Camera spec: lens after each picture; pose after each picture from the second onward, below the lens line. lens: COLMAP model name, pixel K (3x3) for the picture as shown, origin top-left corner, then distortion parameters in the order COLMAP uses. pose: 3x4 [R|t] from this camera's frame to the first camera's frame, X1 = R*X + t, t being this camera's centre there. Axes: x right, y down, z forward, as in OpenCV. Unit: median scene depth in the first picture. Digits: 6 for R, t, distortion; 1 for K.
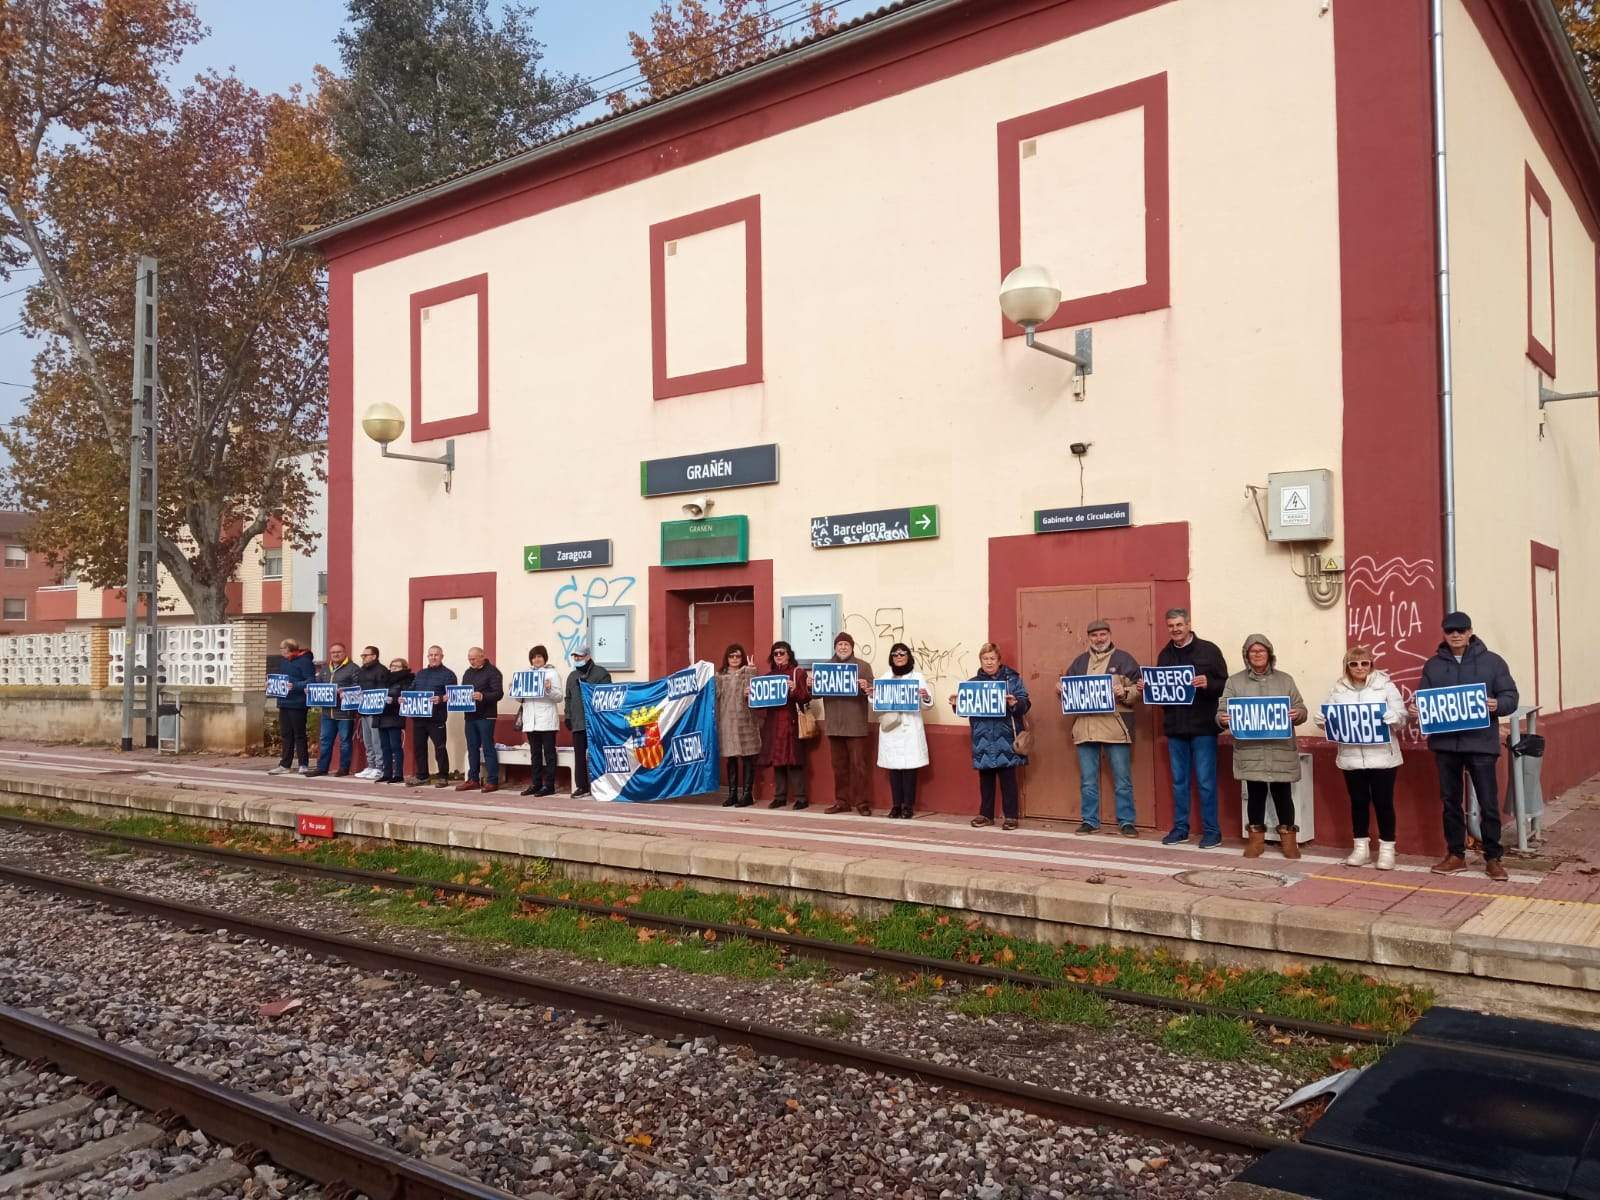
lens RADIAL K [[1285.4, 0, 799.8], [0, 1285.4, 605.6], [0, 0, 1]] dist [0.124374, -0.222546]
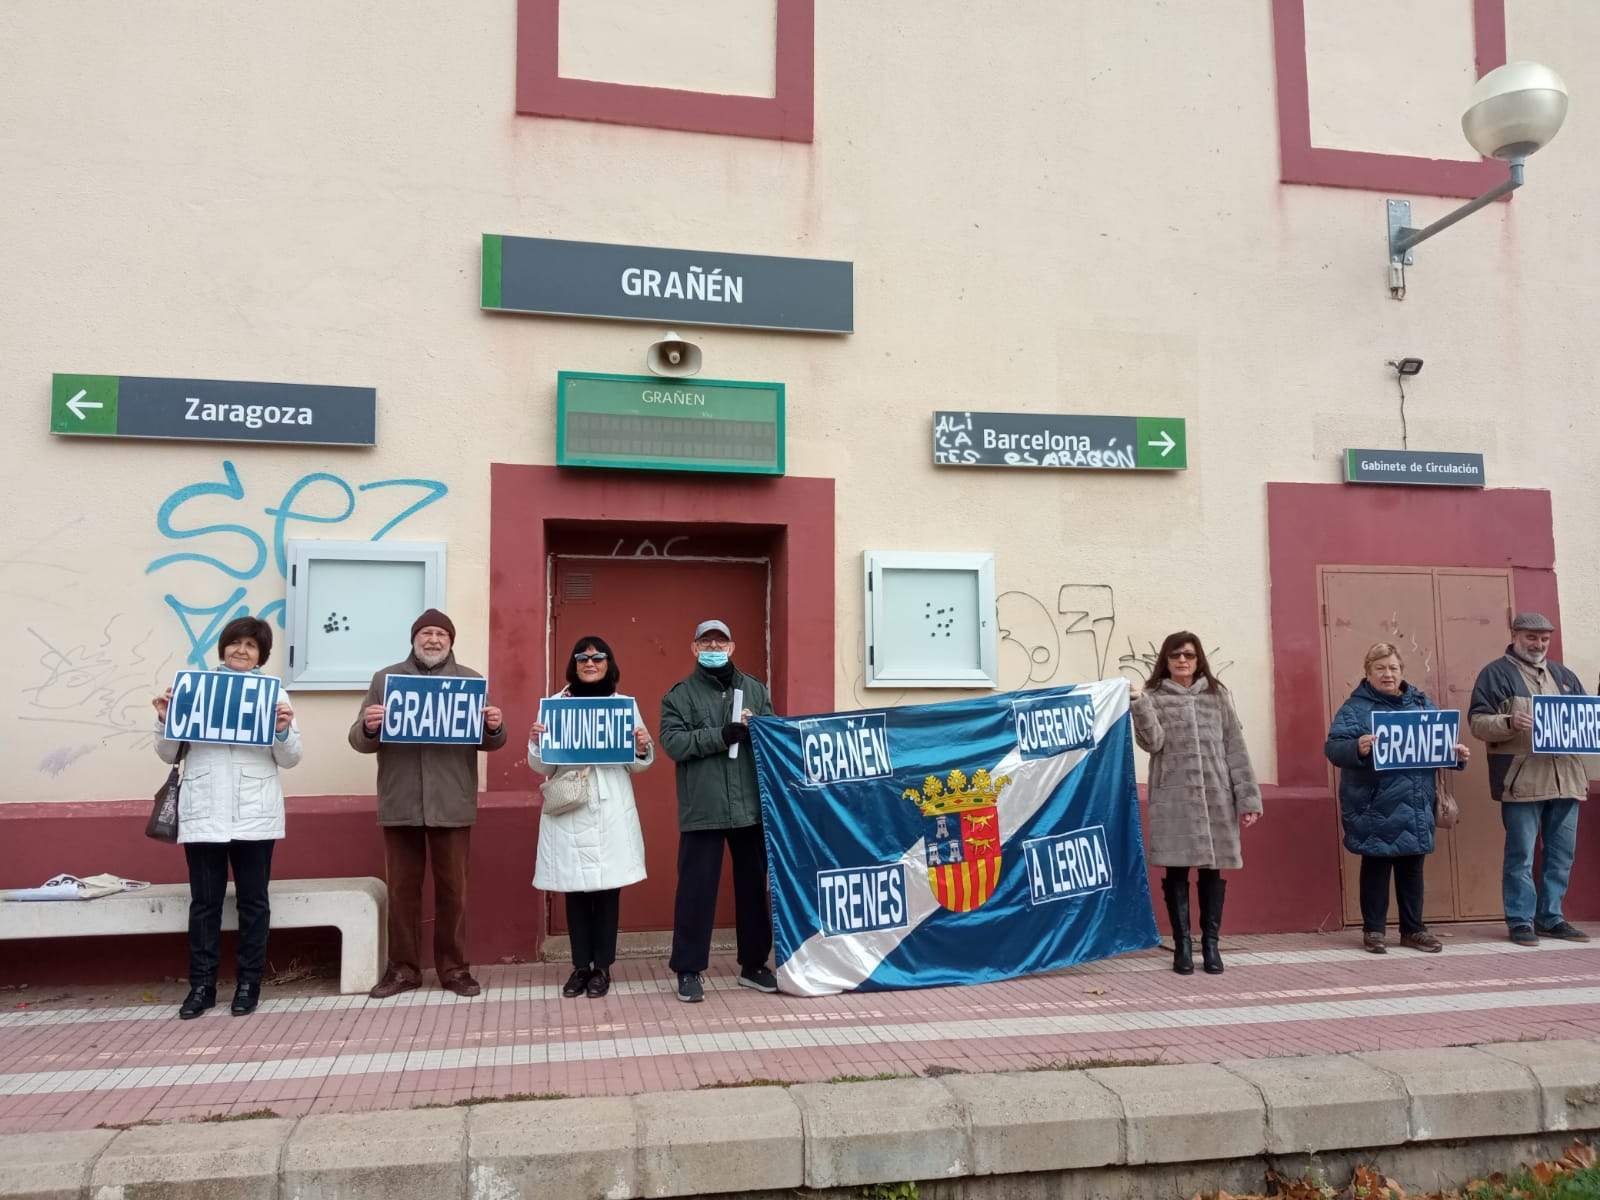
lens RADIAL K [[1295.7, 0, 800.0], [0, 1295.7, 600.0], [0, 0, 1]] dist [0.128114, -0.214985]
pose [[0.650828, 0.083554, 0.754614, -0.455258], [-0.031527, 0.996043, -0.083095, 0.061752], [-0.758570, 0.030289, 0.650887, 0.715323]]
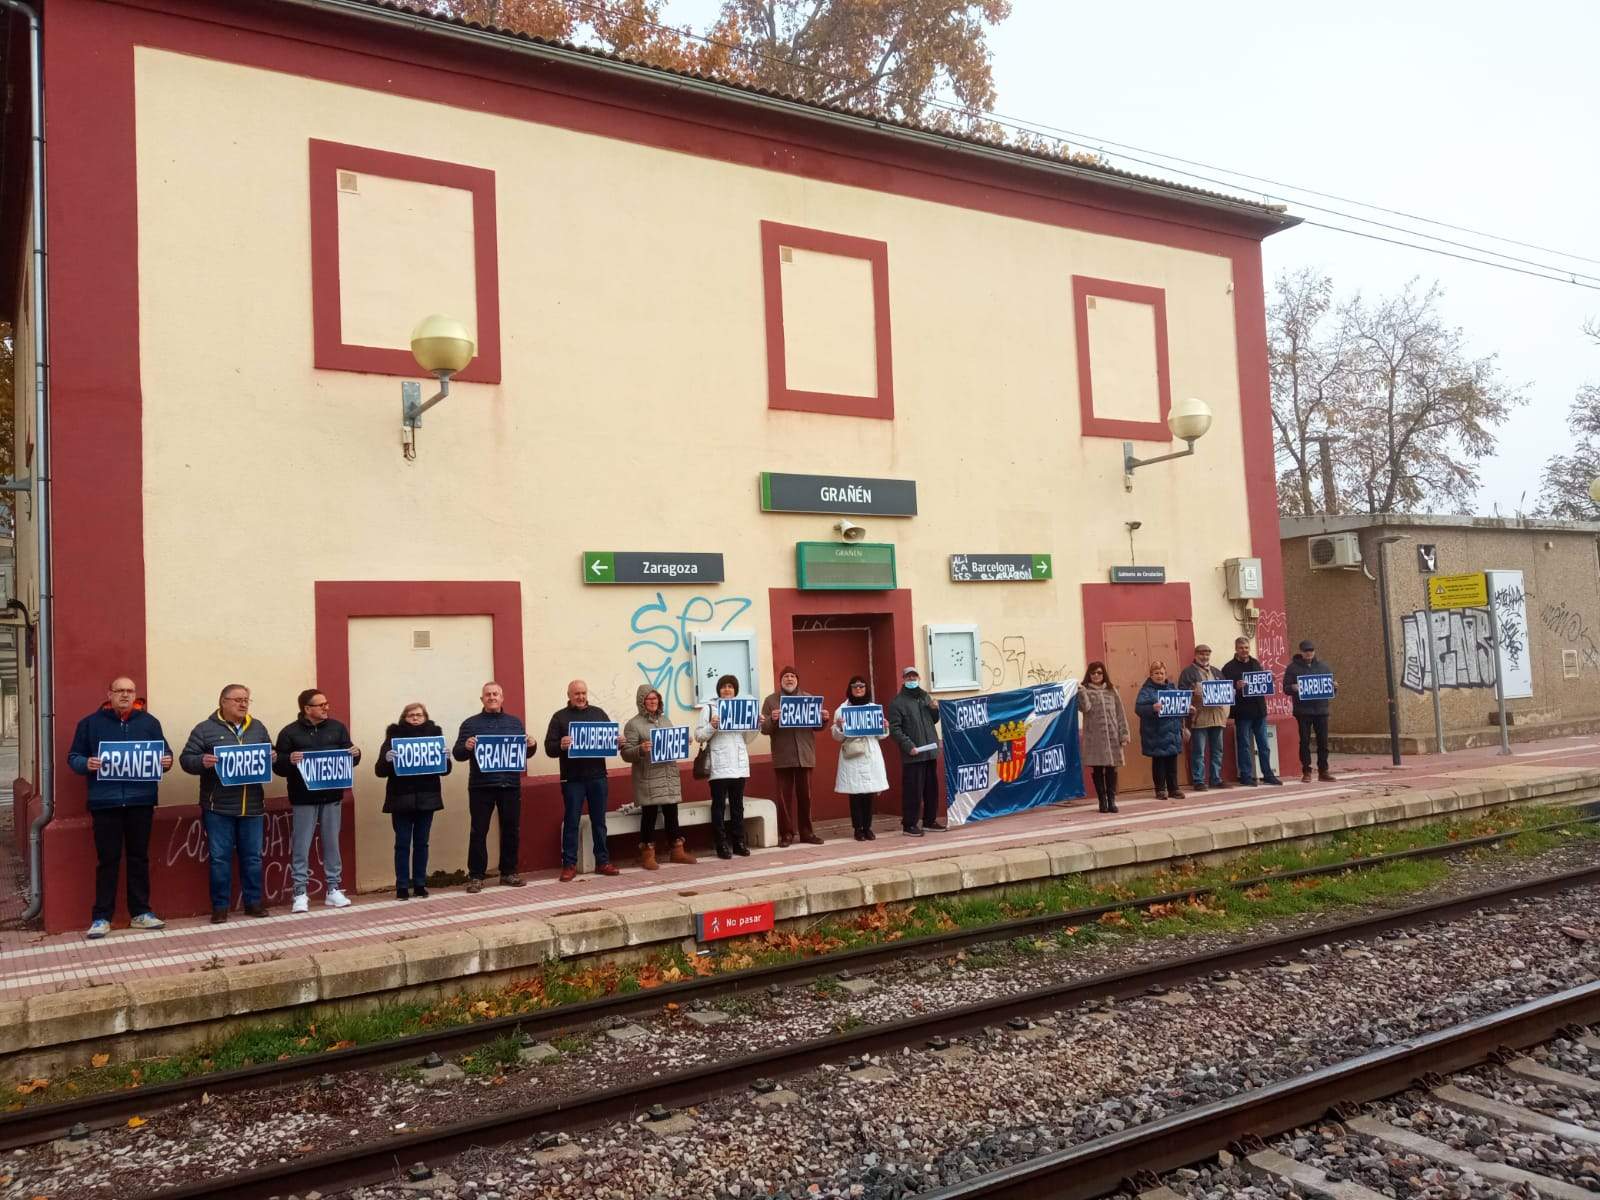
lens RADIAL K [[1288.6, 0, 806.1], [0, 1288.6, 604.3], [0, 0, 1]] dist [0.125895, -0.224750]
pose [[0.334980, 0.052008, 0.940789, -1.118651], [0.011030, 0.998191, -0.059108, 0.040755], [-0.942161, 0.030177, 0.333800, 0.780032]]
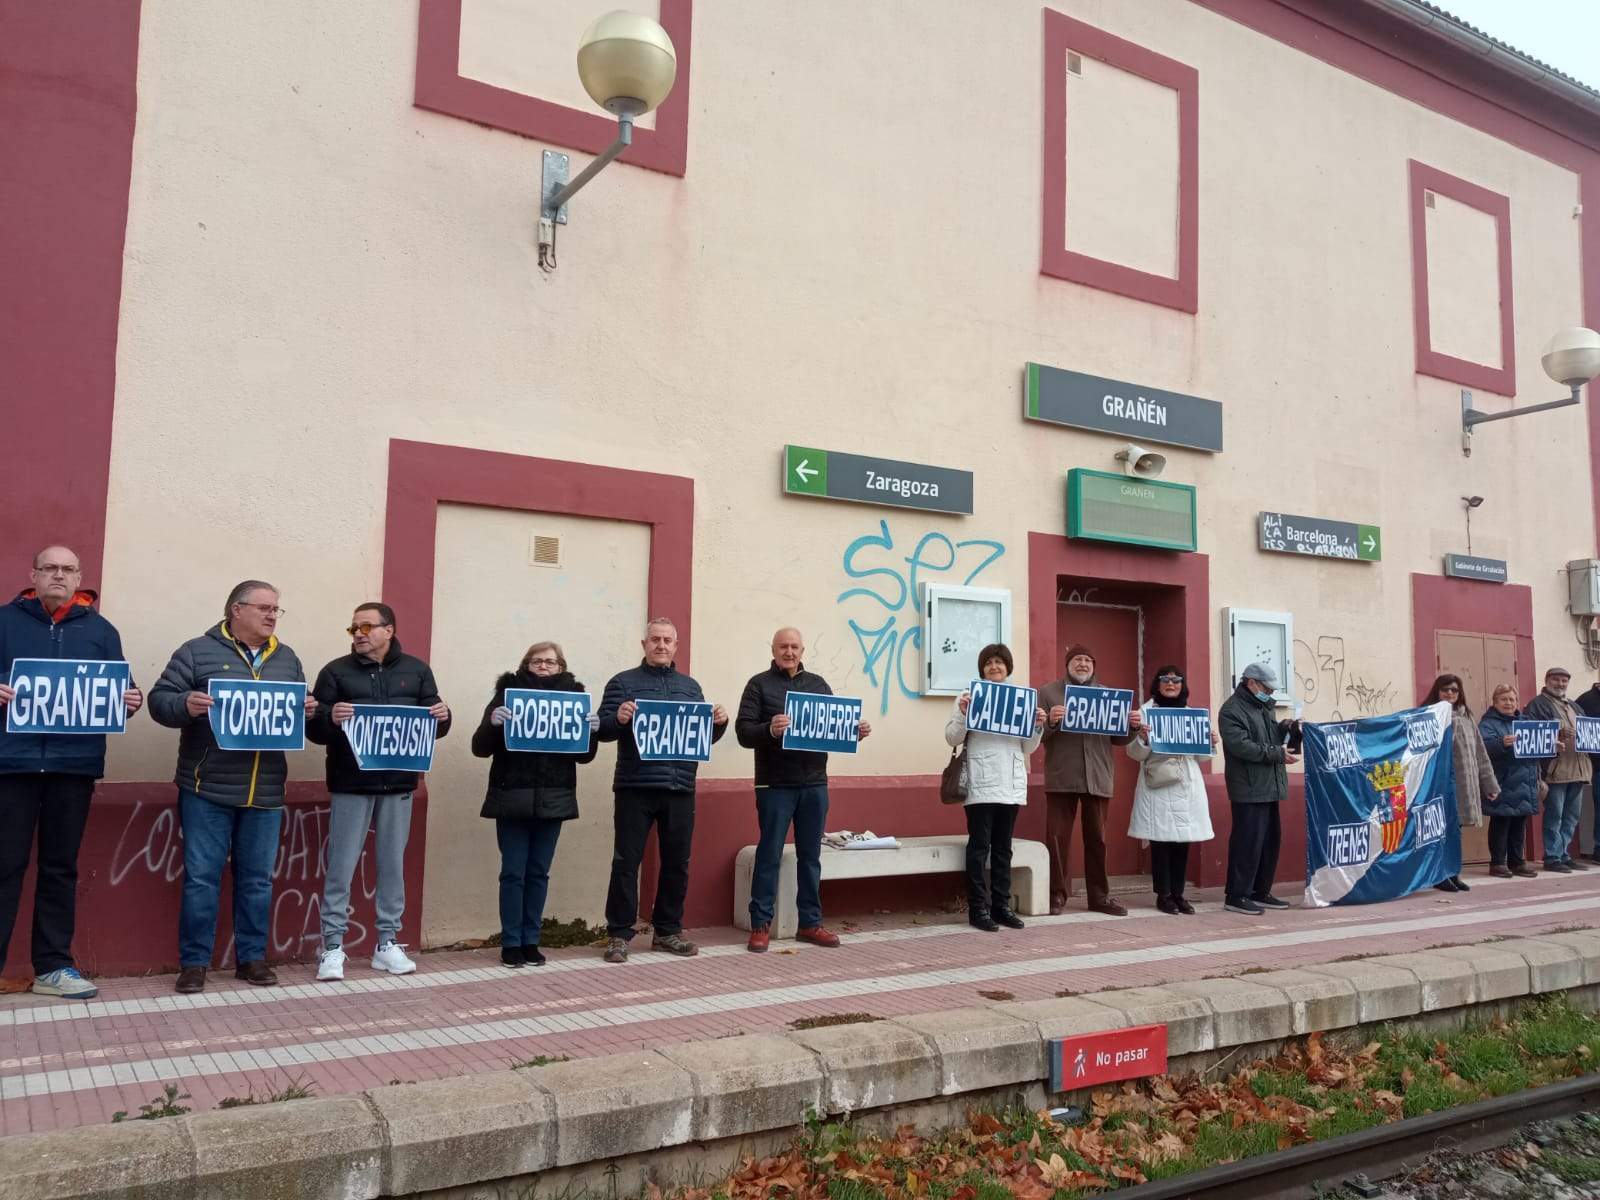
lens RADIAL K [[1285.4, 0, 799.8], [0, 1285.4, 605.6], [0, 0, 1]] dist [0.124374, -0.222546]
pose [[0.341349, 0.106461, 0.933888, -0.850323], [-0.052964, 0.994165, -0.093973, 0.080746], [-0.938443, -0.017385, 0.344996, 1.030895]]
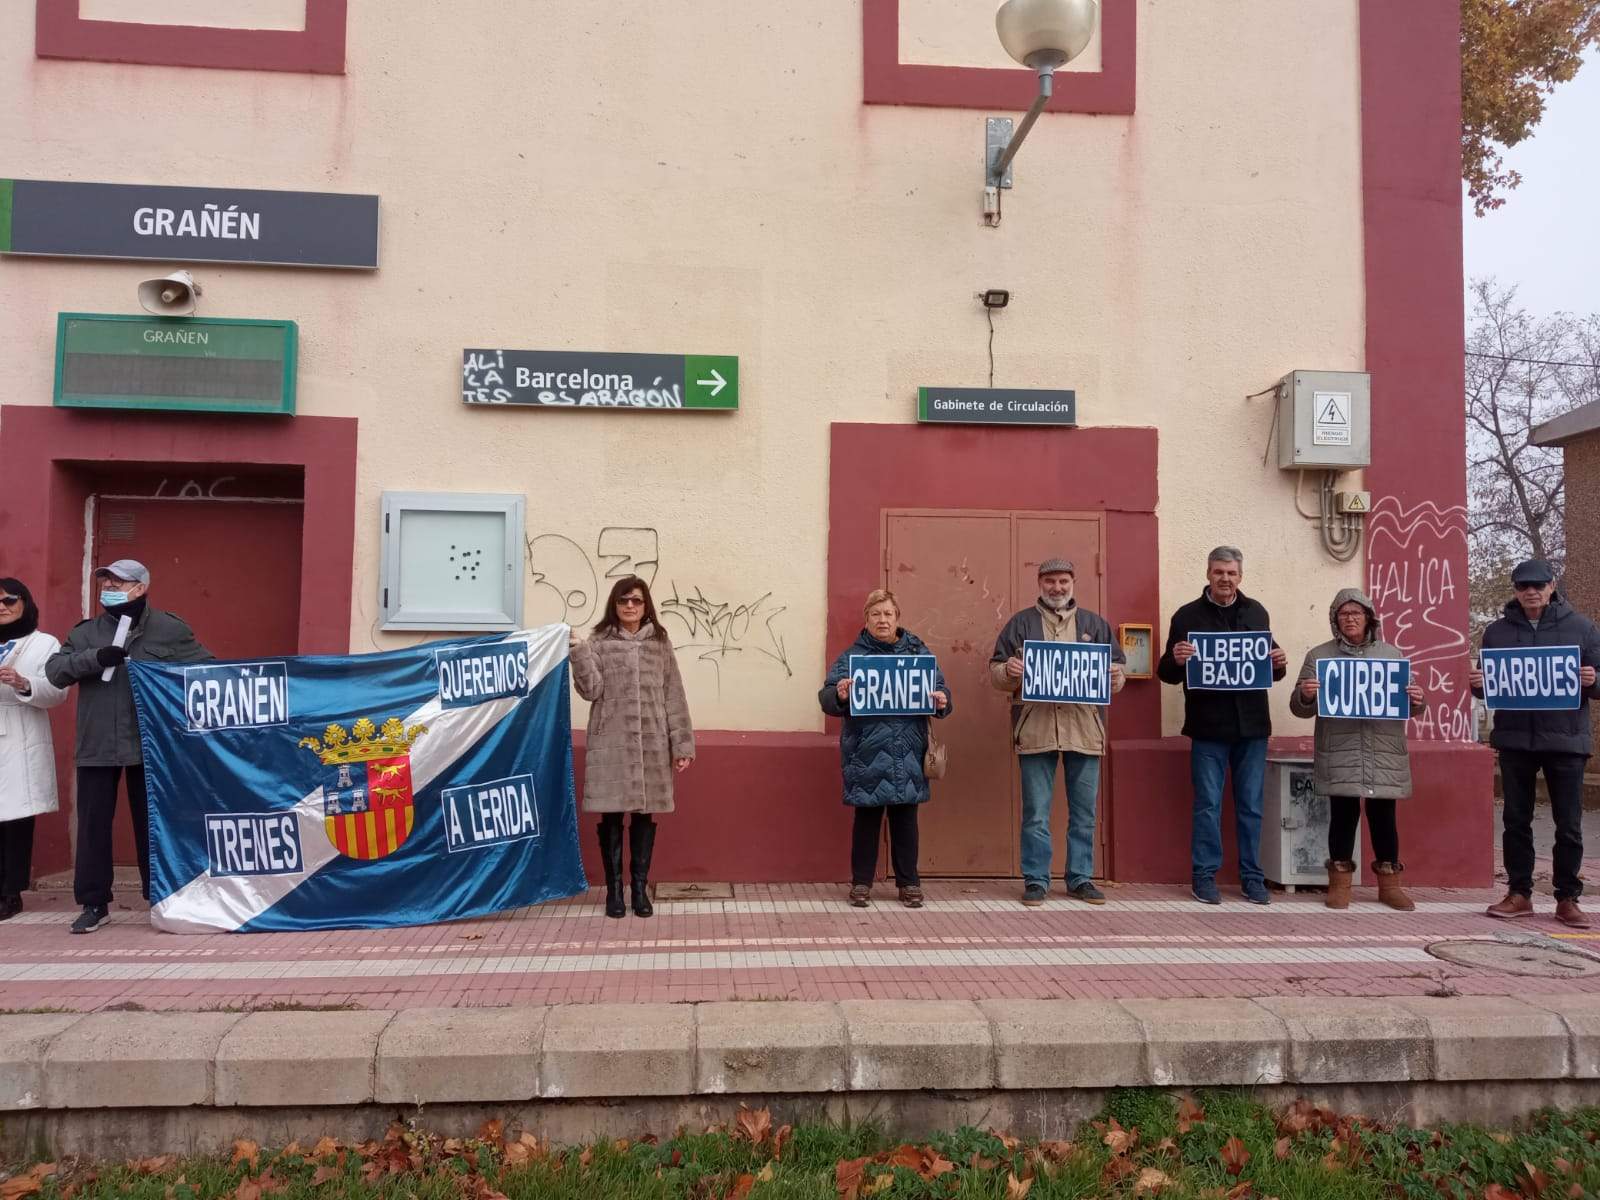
lens RADIAL K [[1295.7, 0, 800.0], [0, 1295.7, 600.0], [0, 0, 1]] dist [0.128114, -0.214985]
pose [[0.734669, 0.057091, 0.676020, -0.259833], [-0.045108, 0.998359, -0.035291, 0.050767], [-0.676925, -0.004567, 0.736038, 0.526529]]
